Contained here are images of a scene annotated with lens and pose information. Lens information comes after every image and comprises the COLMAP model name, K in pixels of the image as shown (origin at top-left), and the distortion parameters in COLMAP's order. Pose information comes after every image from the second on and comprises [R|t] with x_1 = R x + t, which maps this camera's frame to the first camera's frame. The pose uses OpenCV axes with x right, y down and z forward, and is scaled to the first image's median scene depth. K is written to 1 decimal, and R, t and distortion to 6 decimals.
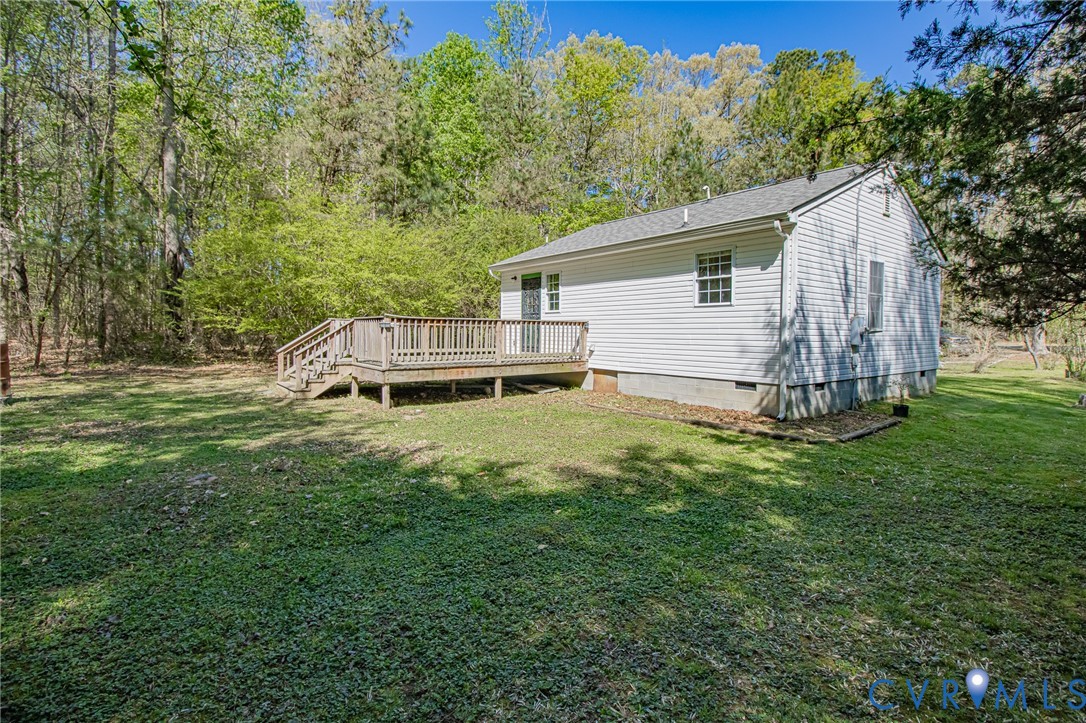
lens RADIAL K [[506.3, 0, 544.1], [0, 506.3, 345.2], [0, 0, 1]] dist [0.000550, -0.014357]
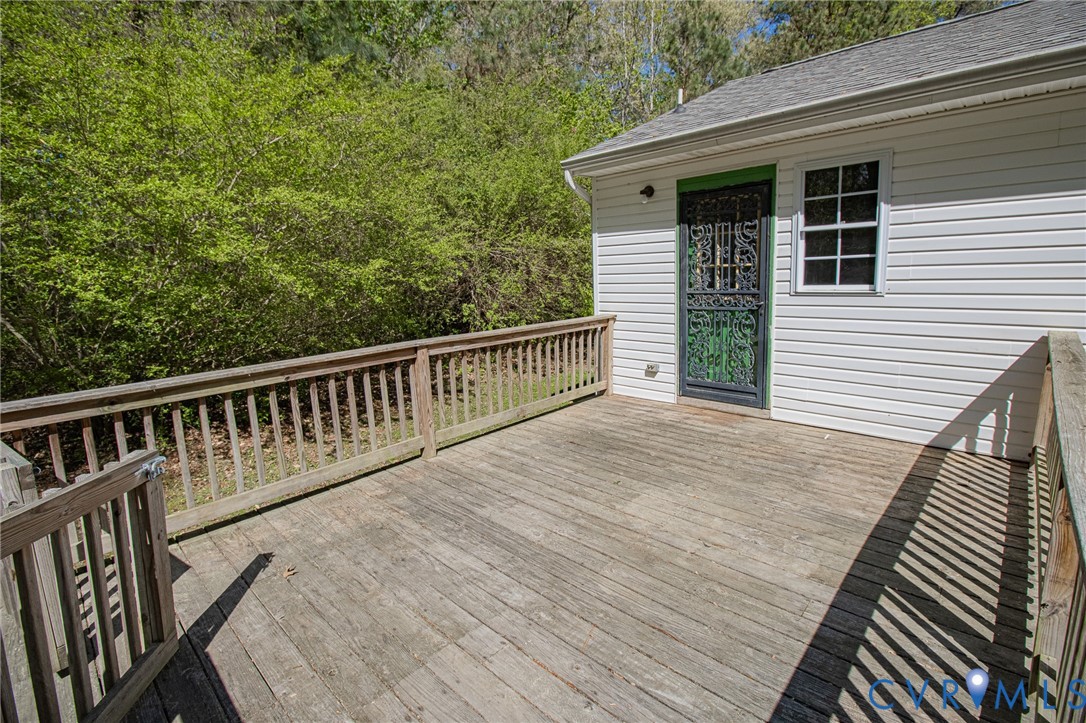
lens RADIAL K [[516.3, 0, 547.8], [0, 516.3, 344.1], [0, 0, 1]] dist [0.005727, -0.014488]
pose [[0.988025, -0.063574, 0.140587, -0.217005], [0.048145, 0.992704, 0.110550, -0.081908], [-0.146589, -0.102458, 0.983877, 0.756905]]
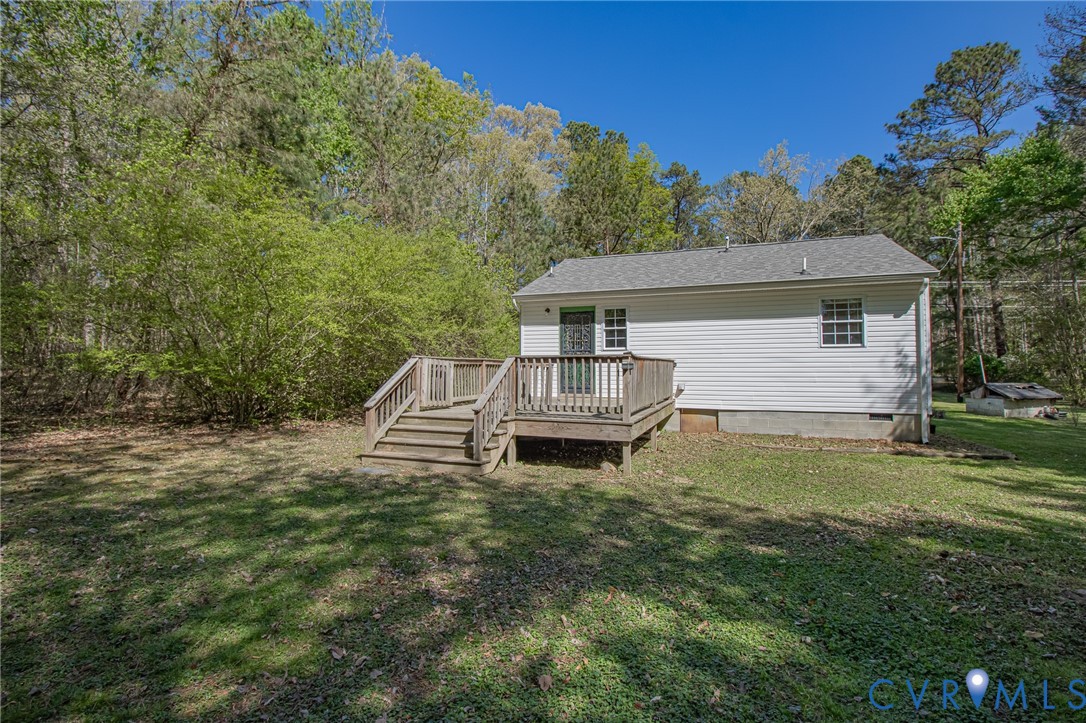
lens RADIAL K [[516.3, 0, 547.8], [0, 516.3, 344.1], [0, 0, 1]] dist [0.005727, -0.014488]
pose [[0.863156, 0.021582, 0.504476, -0.604657], [0.017007, 0.997277, -0.071763, -0.009812], [-0.504651, 0.070523, 0.860438, 0.262458]]
